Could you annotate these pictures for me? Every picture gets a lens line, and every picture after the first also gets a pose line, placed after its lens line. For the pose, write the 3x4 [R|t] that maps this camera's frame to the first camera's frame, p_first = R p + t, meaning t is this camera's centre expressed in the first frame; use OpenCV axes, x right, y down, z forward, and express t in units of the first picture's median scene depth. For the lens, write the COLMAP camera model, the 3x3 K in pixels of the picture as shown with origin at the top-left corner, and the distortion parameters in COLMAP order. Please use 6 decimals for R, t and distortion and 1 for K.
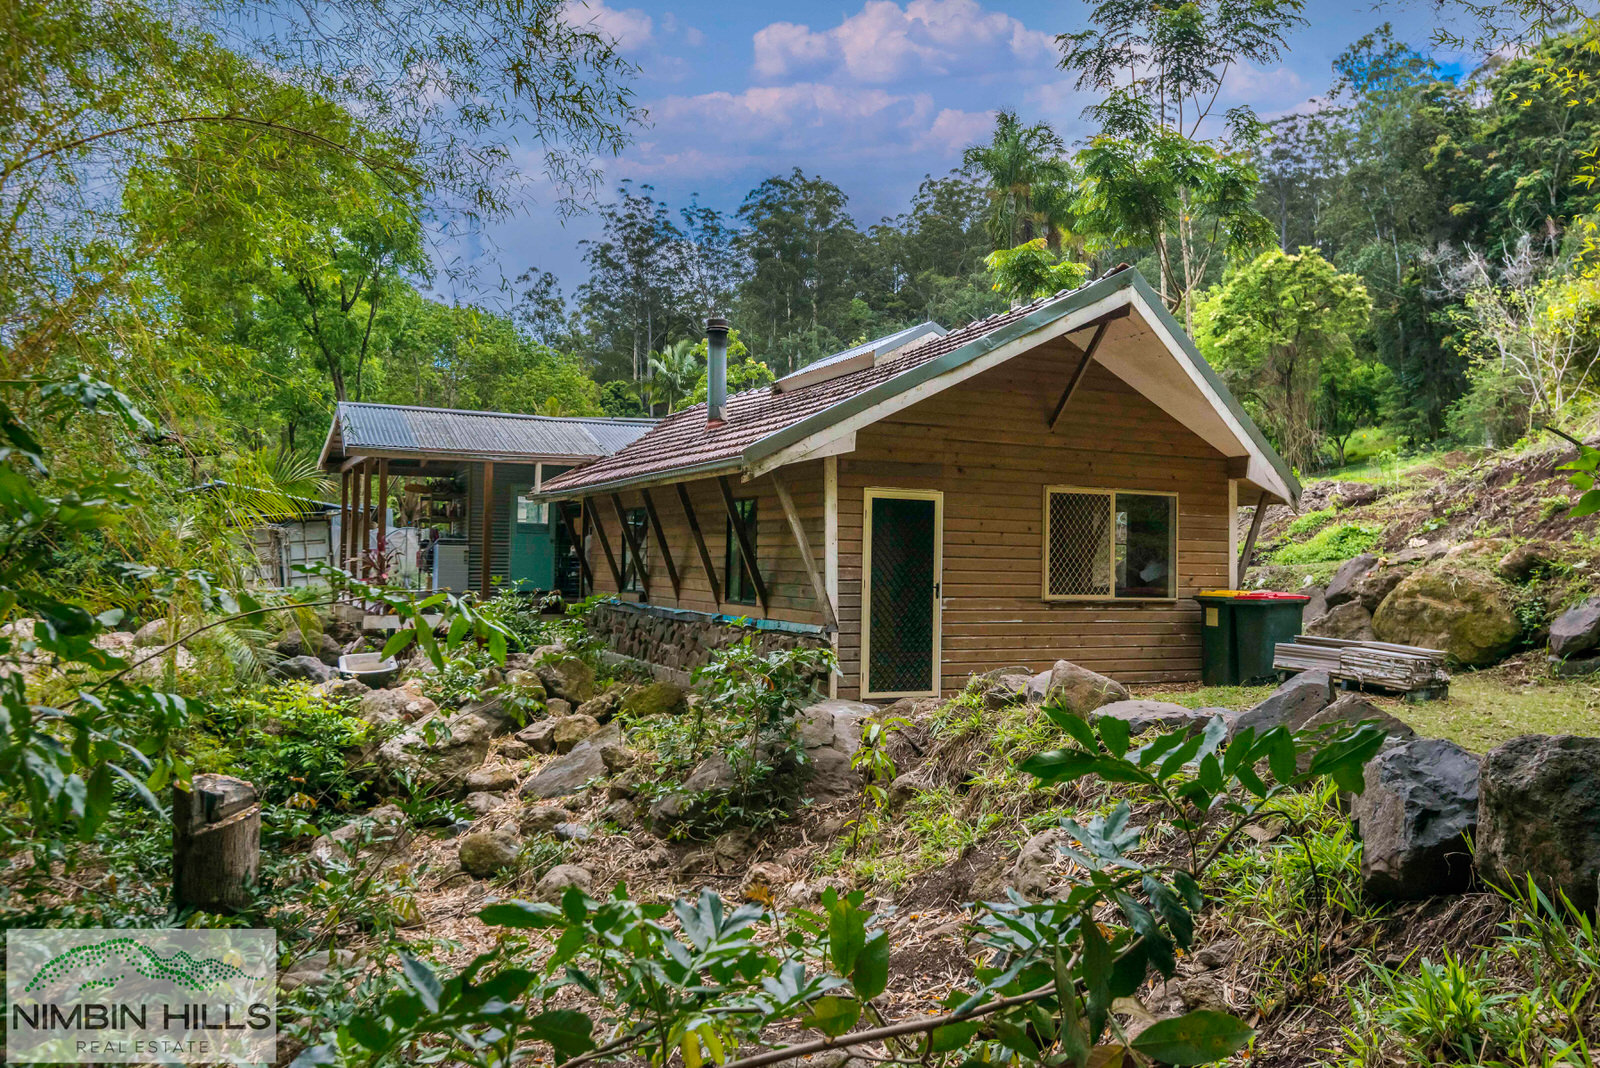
lens RADIAL K [[1227.6, 0, 824.2], [0, 1227.6, 533.2], [0, 0, 1]] dist [0.043385, 0.000149]
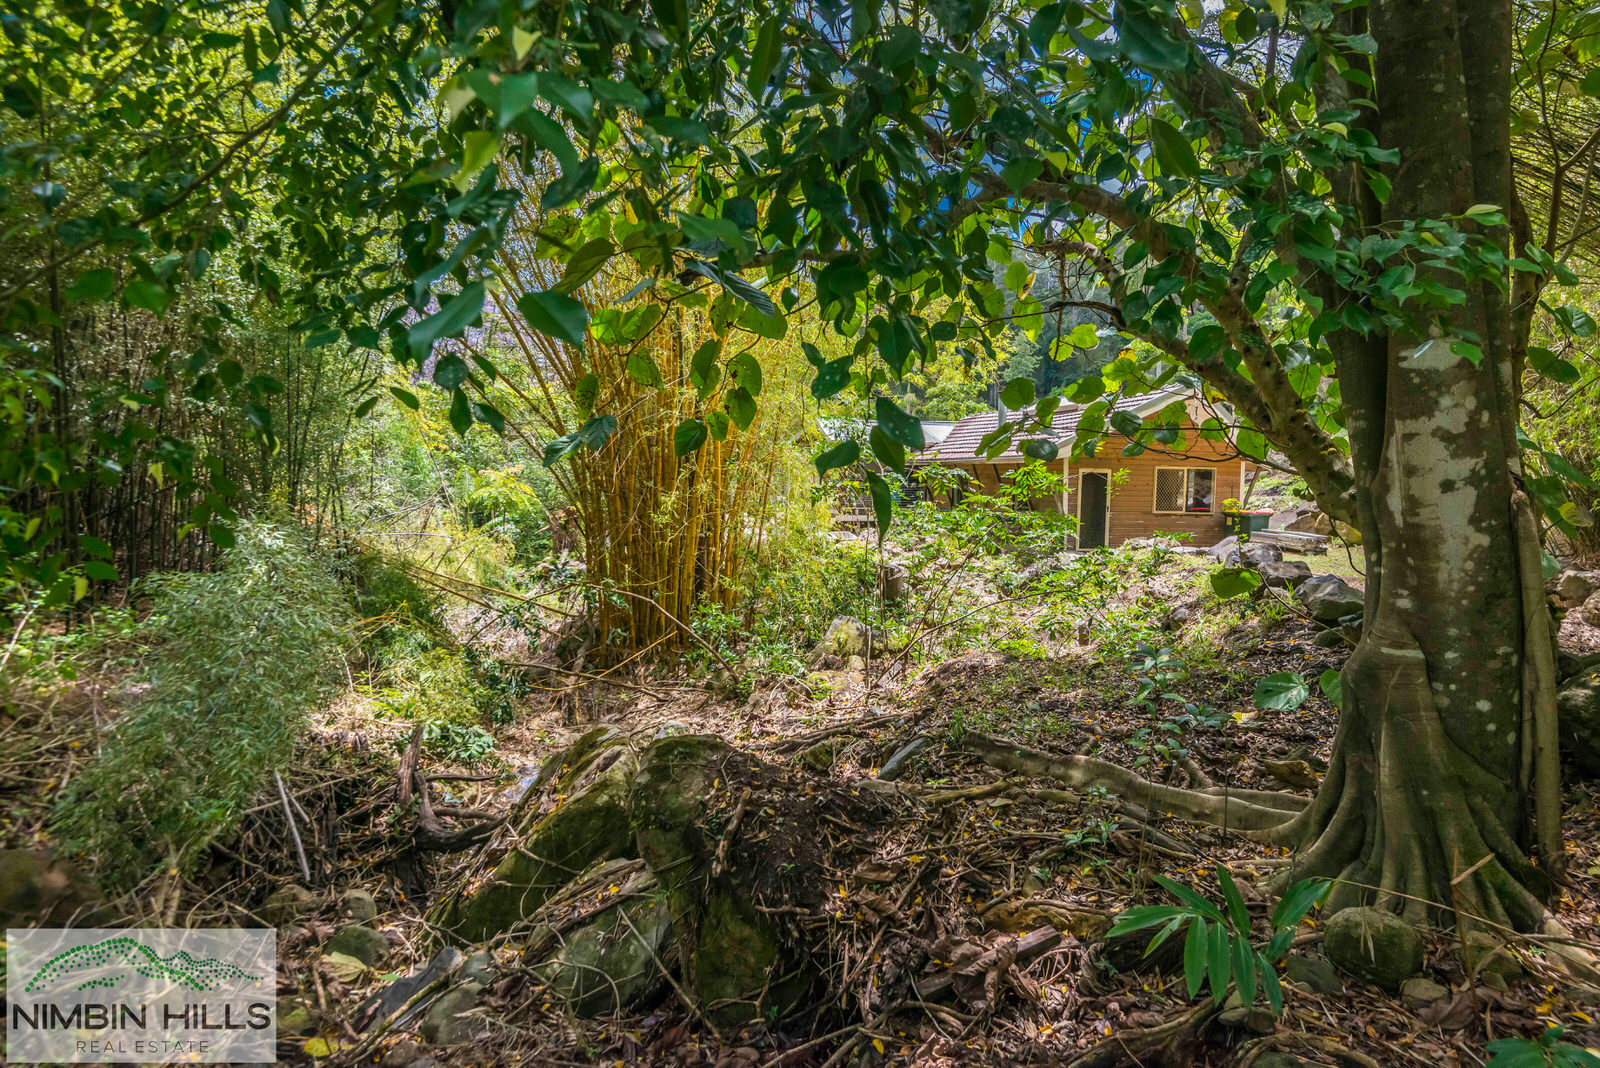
lens RADIAL K [[895.5, 0, 800.0], [0, 895.5, 534.0], [0, 0, 1]] dist [0.001016, -0.000540]
pose [[0.979858, 0.016419, -0.199018, -0.158511], [0.001268, 0.996082, 0.088420, -0.064963], [0.199690, -0.086892, 0.975999, -0.907176]]
